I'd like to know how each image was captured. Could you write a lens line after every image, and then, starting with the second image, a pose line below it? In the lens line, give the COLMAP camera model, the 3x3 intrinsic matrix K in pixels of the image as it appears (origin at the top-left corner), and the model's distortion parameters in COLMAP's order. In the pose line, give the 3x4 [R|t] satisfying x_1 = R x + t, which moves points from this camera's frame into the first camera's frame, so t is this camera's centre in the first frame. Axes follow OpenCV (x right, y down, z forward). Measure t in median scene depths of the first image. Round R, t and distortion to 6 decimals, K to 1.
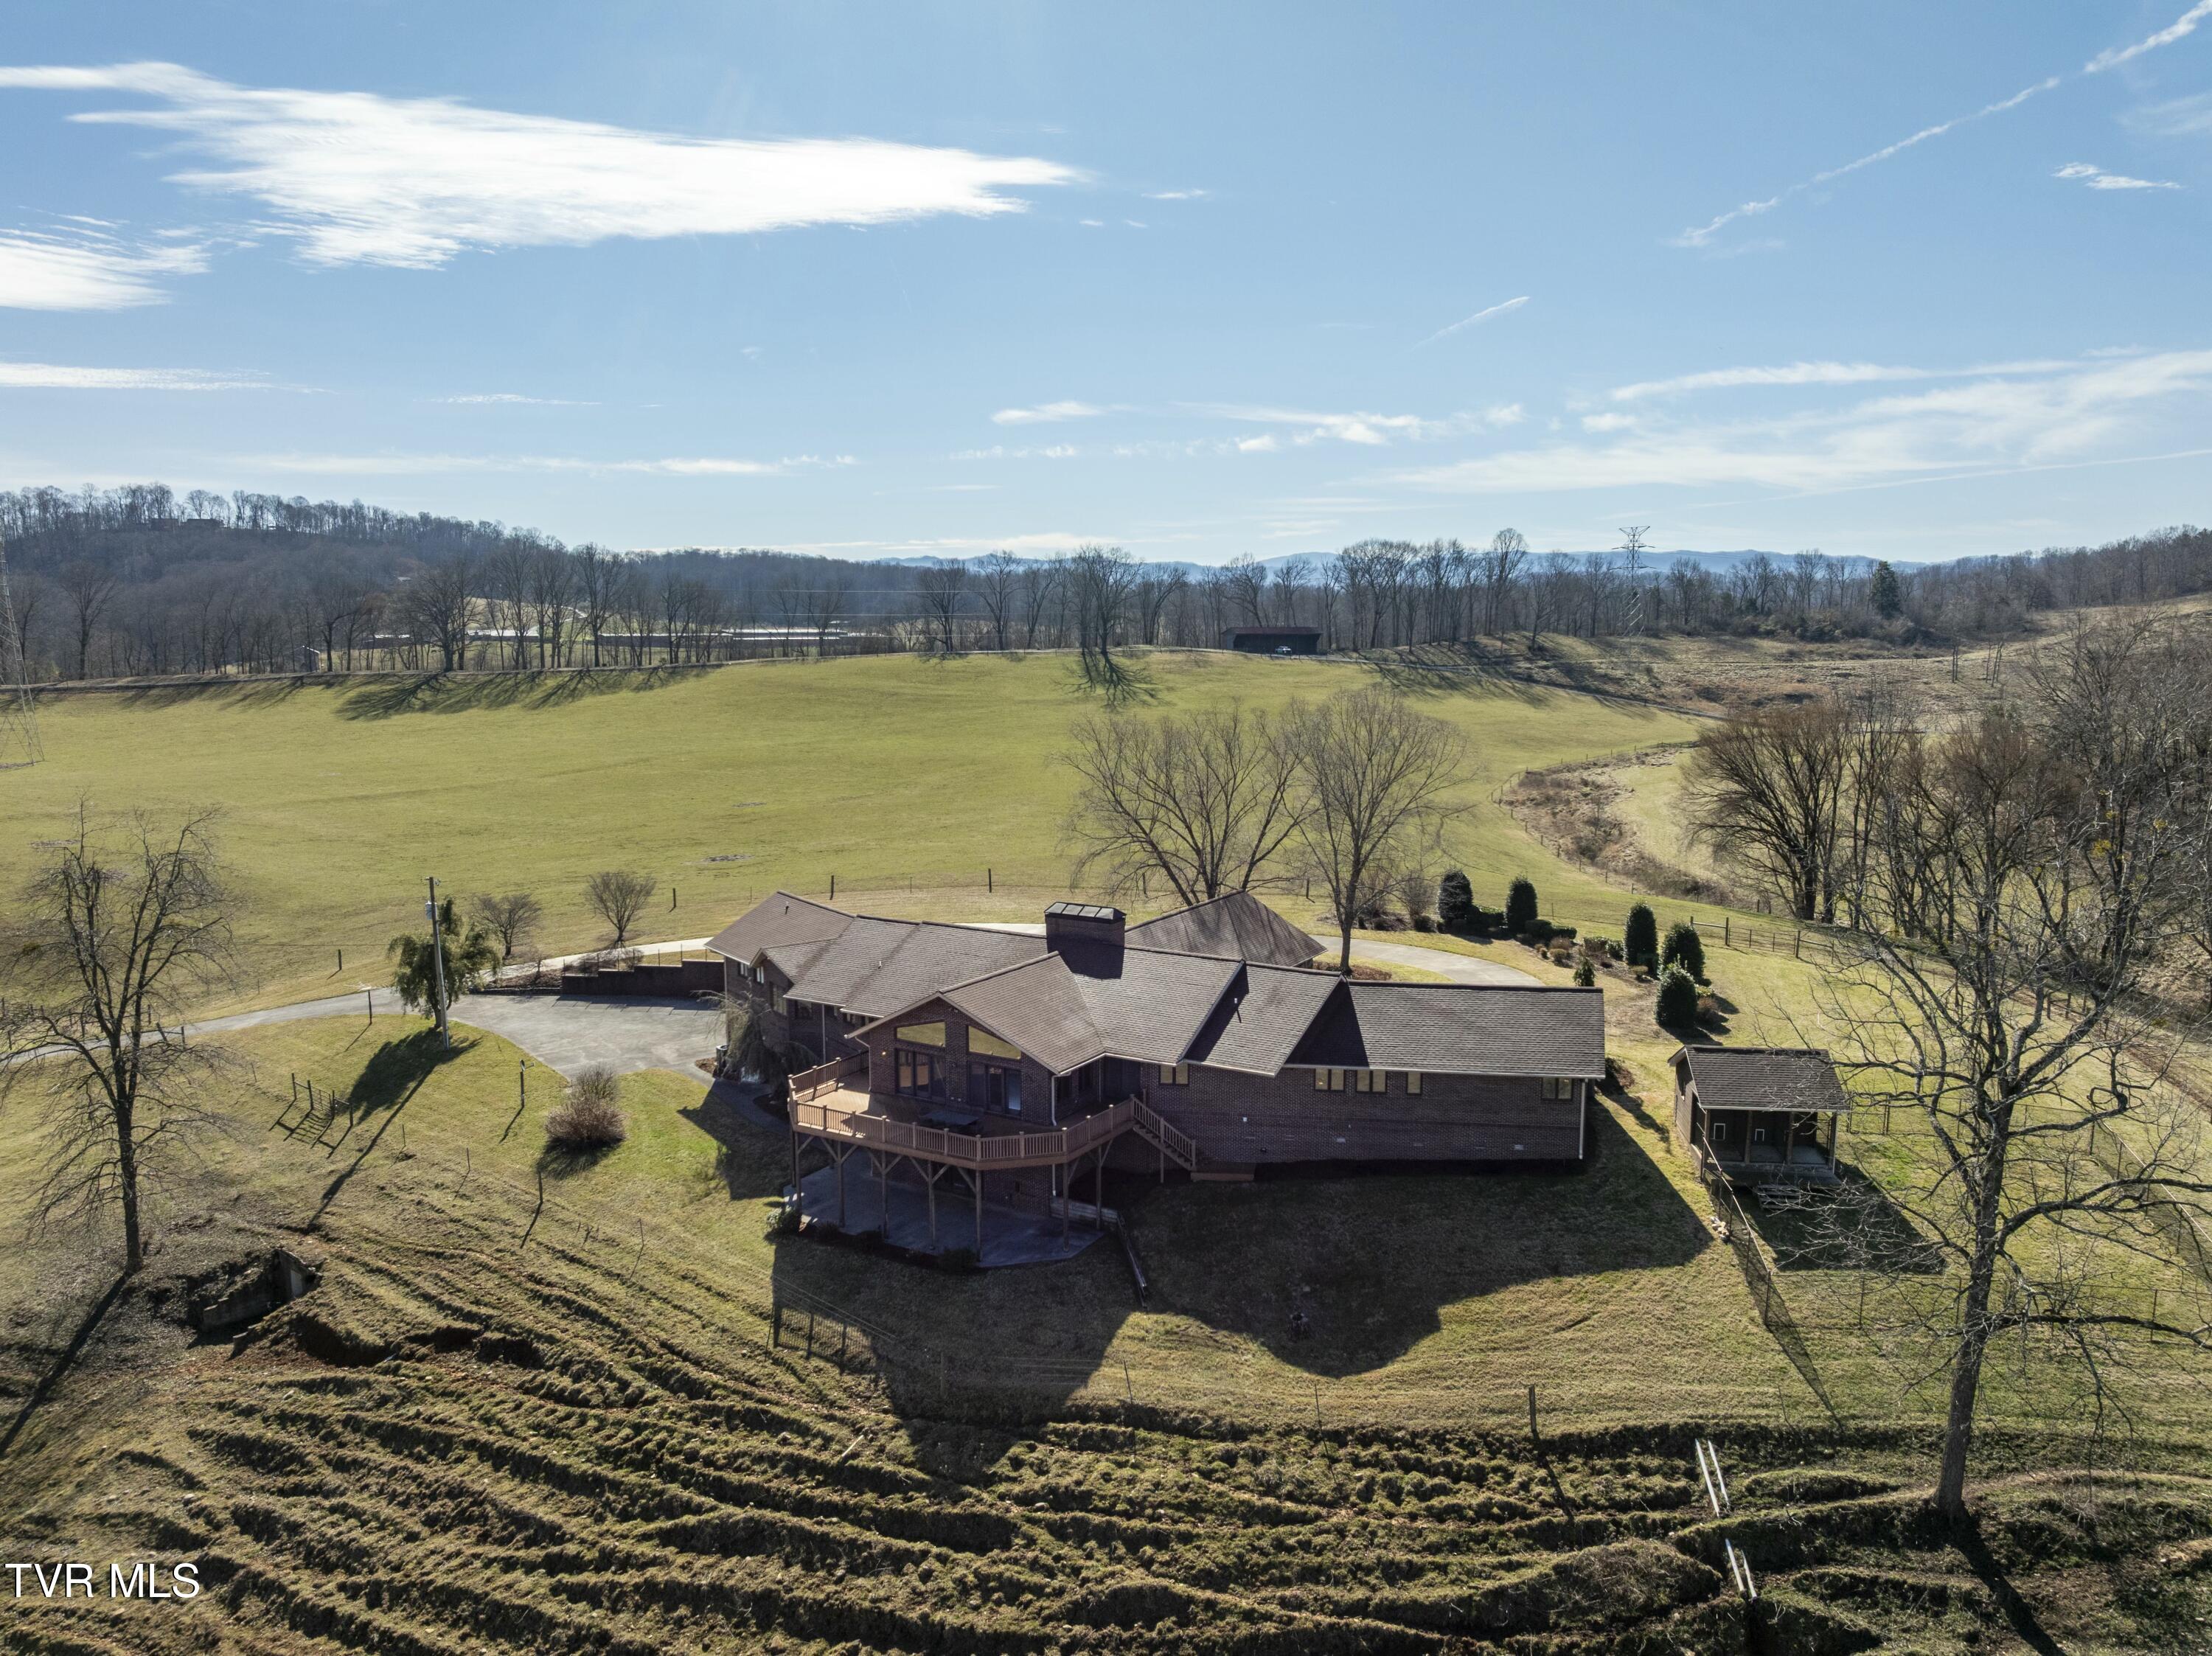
lens RADIAL K [[1636.4, 0, 1106.0], [0, 1636.4, 828.0], [0, 0, 1]] dist [-0.007193, 0.003220]
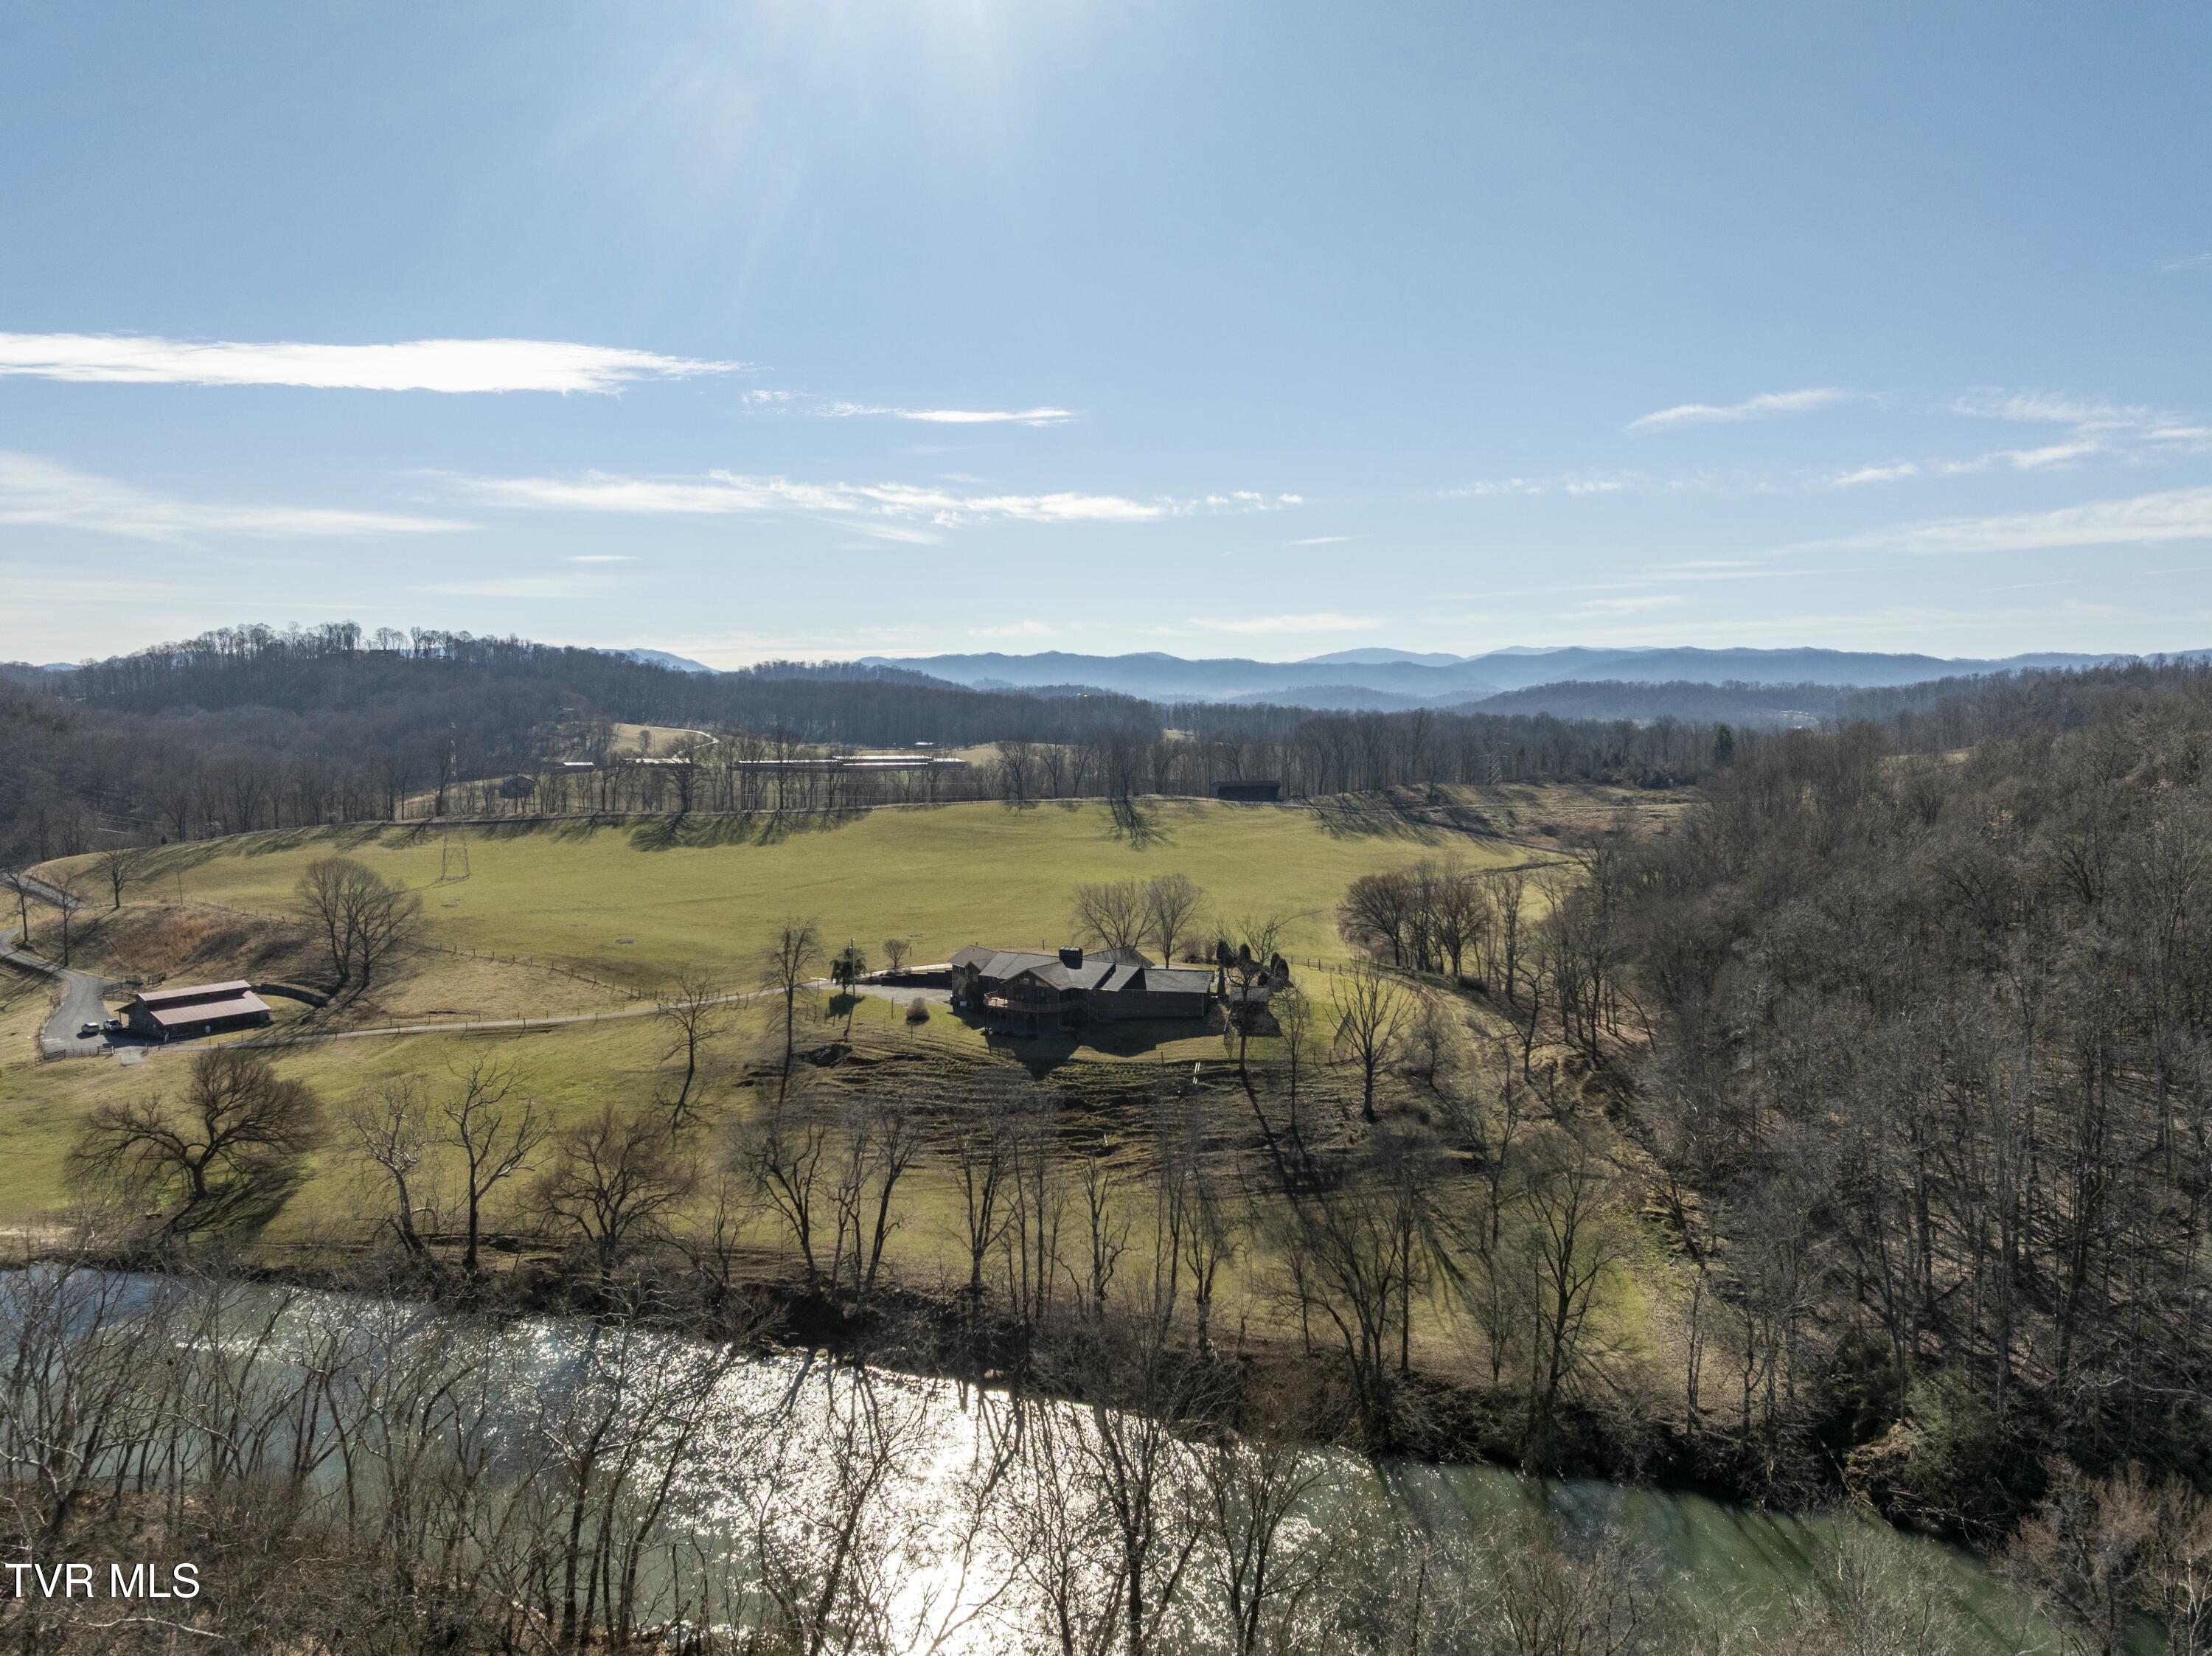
lens RADIAL K [[1636.4, 0, 1106.0], [0, 1636.4, 828.0], [0, 0, 1]] dist [-0.007193, 0.003220]
pose [[0.999252, 0.005502, -0.038288, 0.036332], [-0.007628, 0.998424, -0.055606, -0.001803], [0.037922, 0.055857, 0.997718, -0.457488]]
